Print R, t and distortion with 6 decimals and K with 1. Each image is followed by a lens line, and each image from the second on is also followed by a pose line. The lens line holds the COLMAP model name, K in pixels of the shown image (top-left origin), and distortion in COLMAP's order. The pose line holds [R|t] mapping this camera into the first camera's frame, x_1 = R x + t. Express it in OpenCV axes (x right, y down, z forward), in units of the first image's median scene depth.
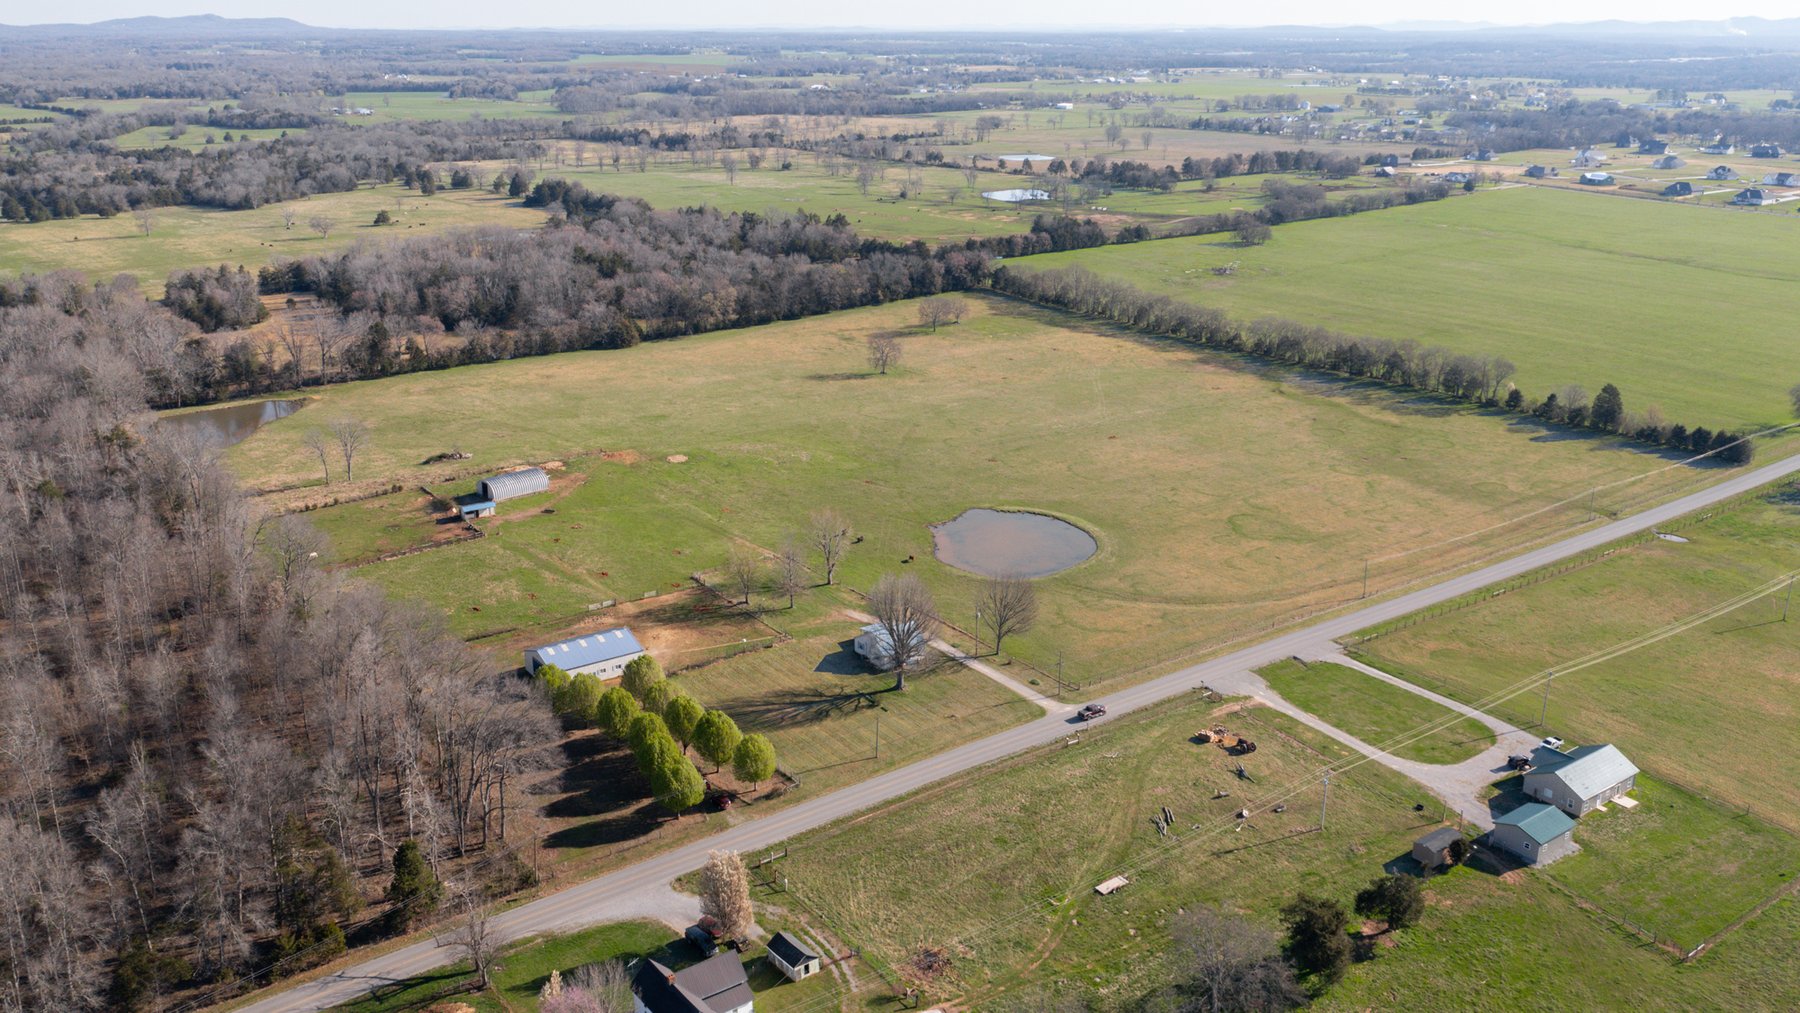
lens RADIAL K [[1494.5, 0, 894.8], [0, 1494.5, 499.2], [0, 0, 1]] dist [-0.010801, 0.006362]
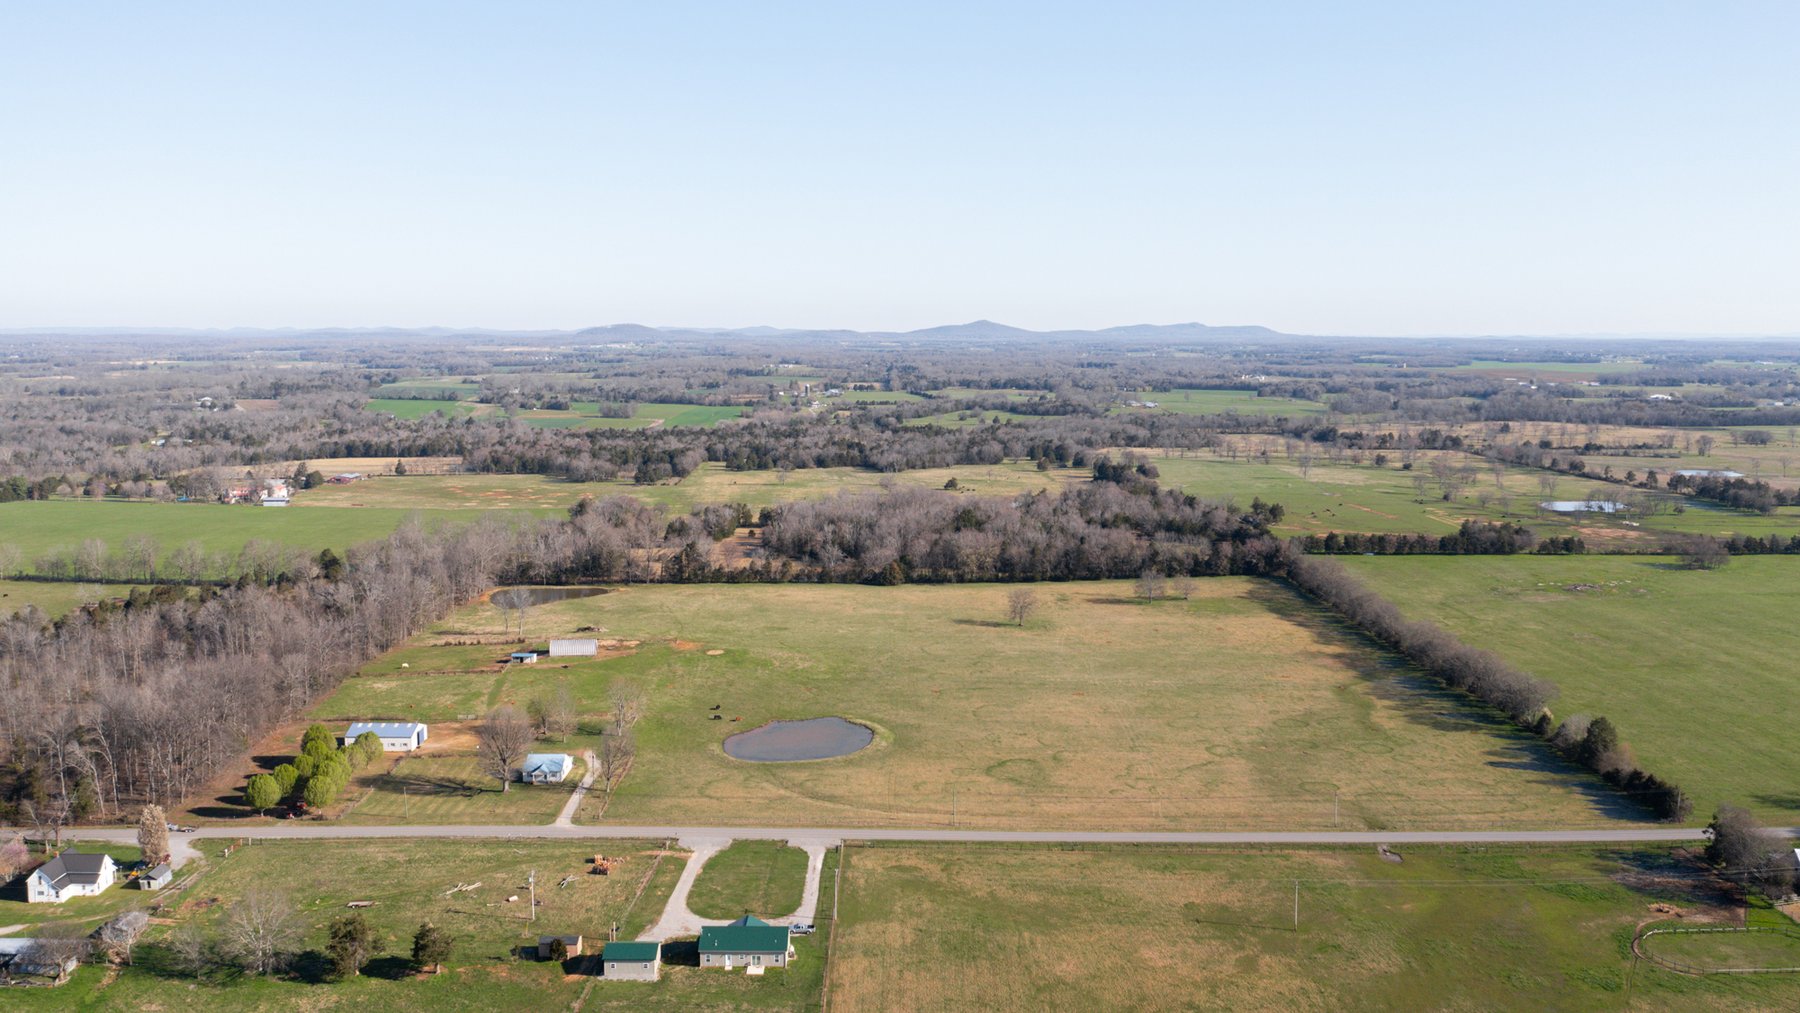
lens RADIAL K [[1469.5, 0, 889.7], [0, 1469.5, 491.2], [0, 0, 1]] dist [-0.009804, 0.003354]
pose [[0.809065, 0.064053, -0.584218, 0.615581], [-0.178938, 0.973697, -0.141050, -0.009123], [0.559817, 0.218657, 0.799246, 0.030170]]
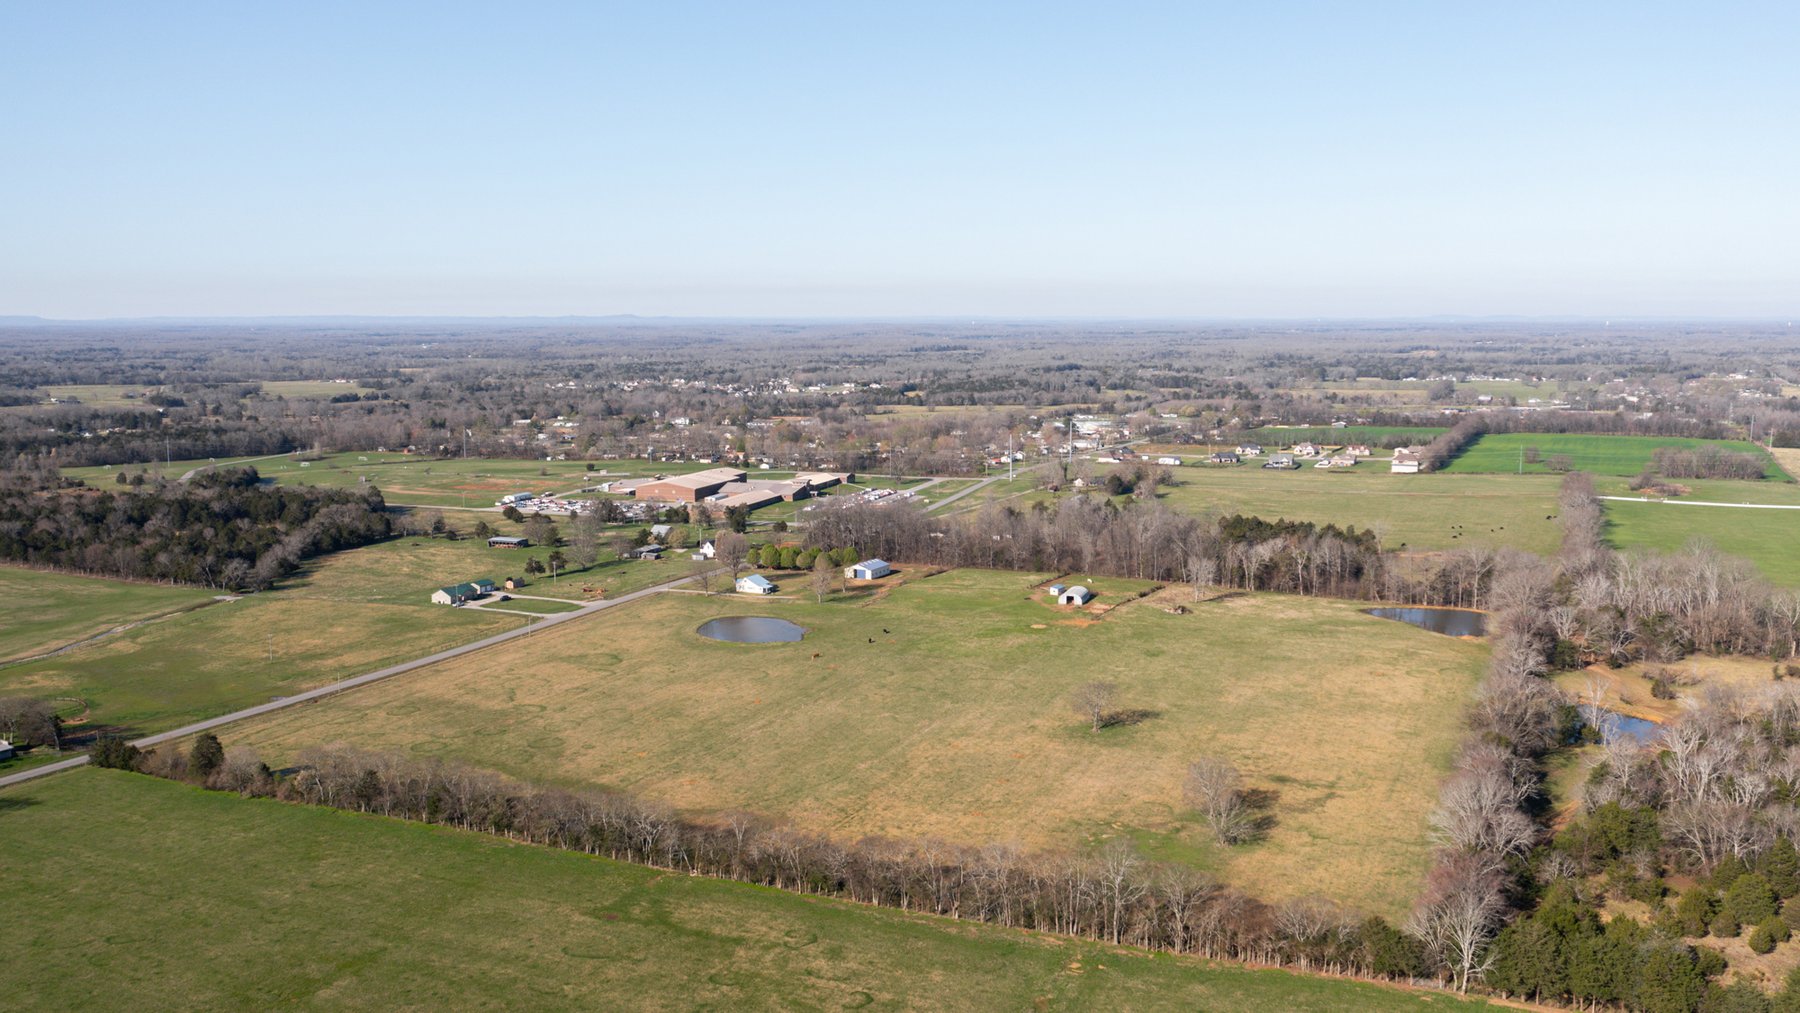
lens RADIAL K [[1490.6, 0, 897.6], [0, 1490.6, 496.8], [0, 0, 1]] dist [-0.011511, 0.004203]
pose [[-0.883194, 0.056382, -0.465607, 0.496856], [-0.142889, 0.913206, 0.381625, -0.538626], [0.446712, 0.403579, -0.798481, 1.697691]]
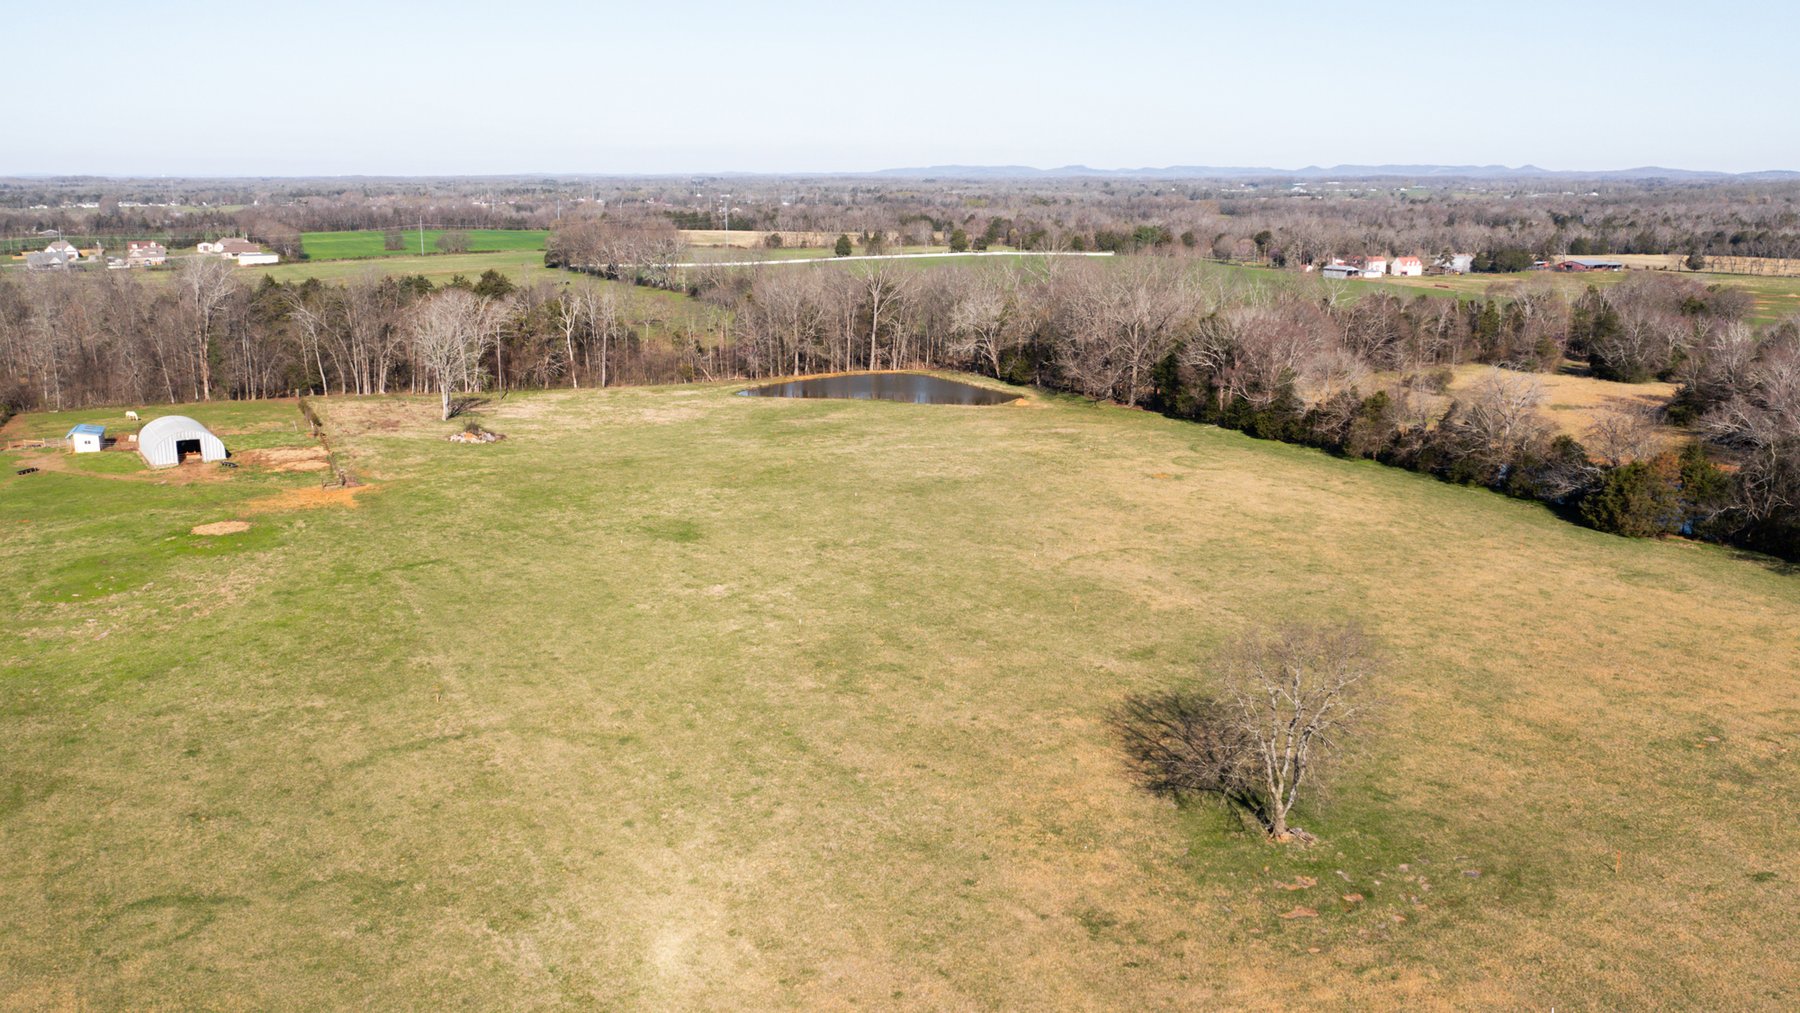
lens RADIAL K [[1494.5, 0, 894.8], [0, 1494.5, 499.2], [0, 0, 1]] dist [-0.010801, 0.006362]
pose [[-0.180639, 0.206963, -0.961528, 0.189153], [-0.300769, 0.919155, 0.254346, -0.172185], [0.936434, 0.335142, -0.103787, 1.057260]]
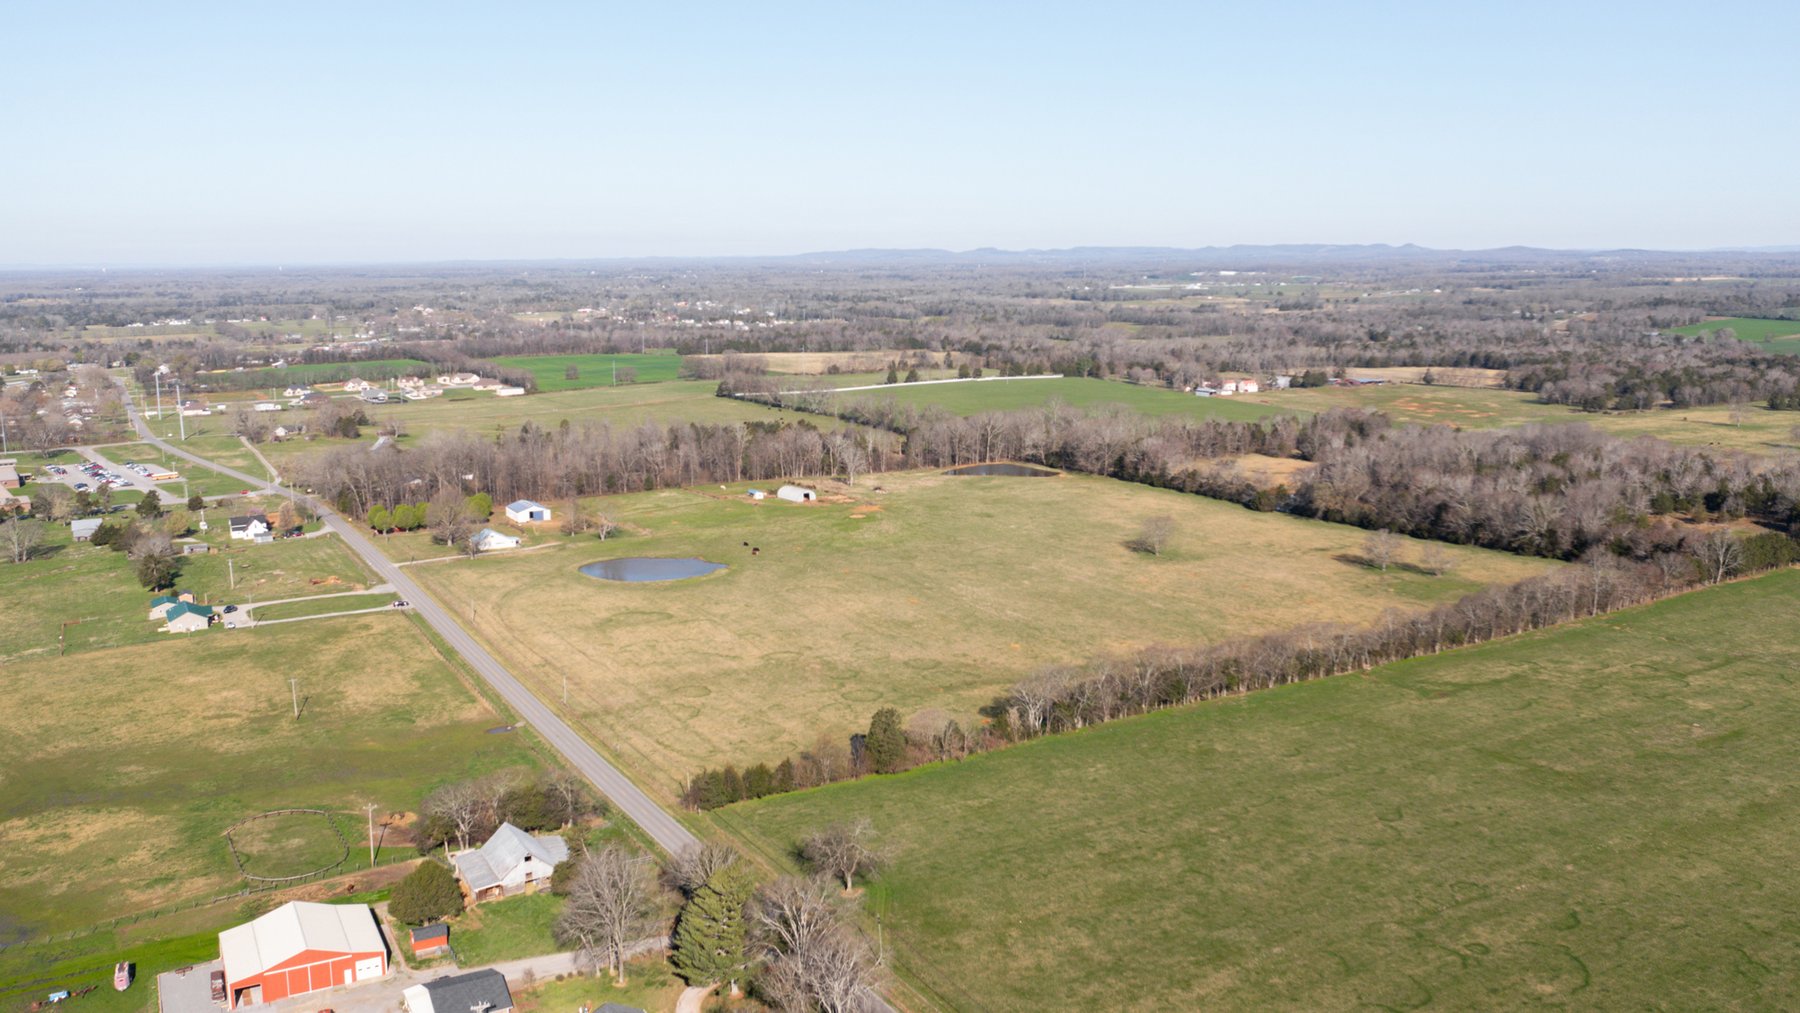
lens RADIAL K [[1471.1, 0, 901.3], [0, 1471.1, 513.6], [0, 0, 1]] dist [-0.011920, 0.002347]
pose [[-0.118983, 0.172087, -0.977870, 1.079098], [-0.293642, 0.934712, 0.200221, -0.285305], [0.948482, 0.310967, -0.060683, 0.977617]]
